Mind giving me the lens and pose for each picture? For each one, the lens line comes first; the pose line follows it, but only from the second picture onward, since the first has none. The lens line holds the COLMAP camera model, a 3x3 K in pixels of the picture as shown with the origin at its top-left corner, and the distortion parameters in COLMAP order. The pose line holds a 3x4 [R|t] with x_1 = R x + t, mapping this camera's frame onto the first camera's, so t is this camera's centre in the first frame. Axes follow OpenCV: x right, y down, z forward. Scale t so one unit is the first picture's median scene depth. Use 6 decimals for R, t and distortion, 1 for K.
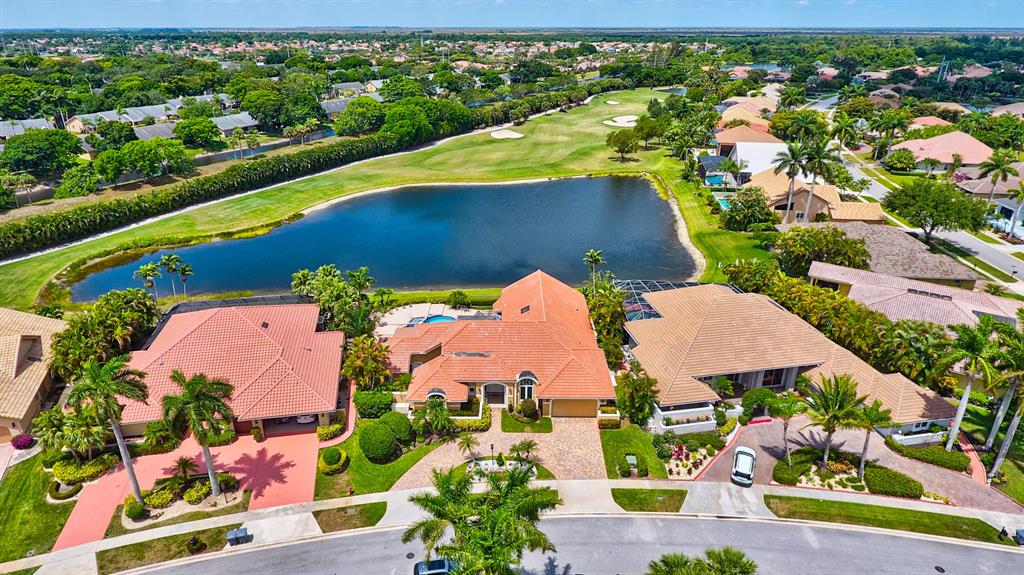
lens RADIAL K [[602.7, 0, 498.8], [0, 602.7, 290.7], [0, 0, 1]] dist [-0.002613, -0.001349]
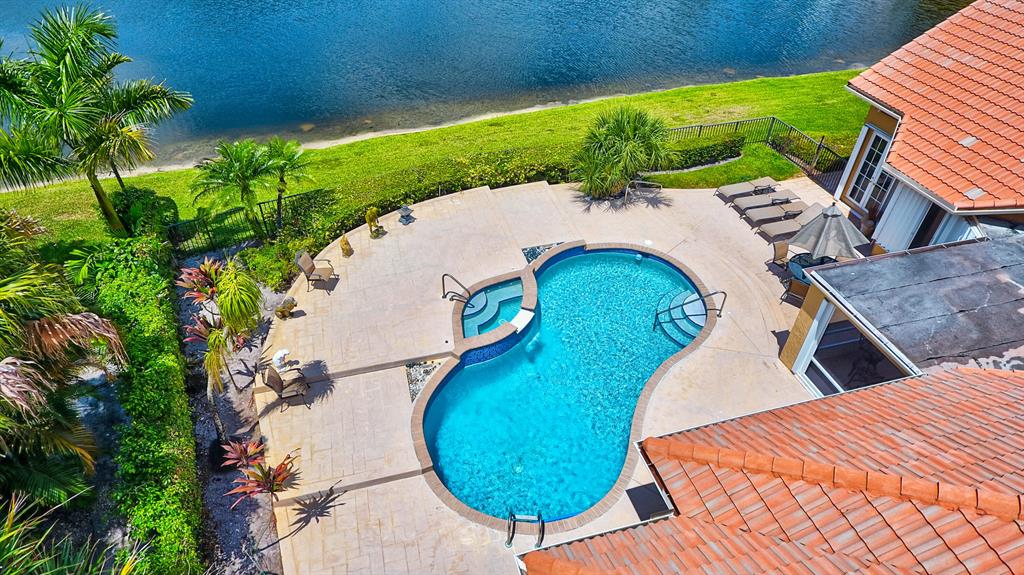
lens RADIAL K [[602.7, 0, 498.8], [0, 602.7, 290.7], [0, 0, 1]] dist [-0.002613, -0.001349]
pose [[0.960822, -0.171605, 0.217651, -0.197061], [0.103063, 0.950176, 0.294184, -0.008450], [-0.257290, -0.260227, 0.930636, 0.959710]]
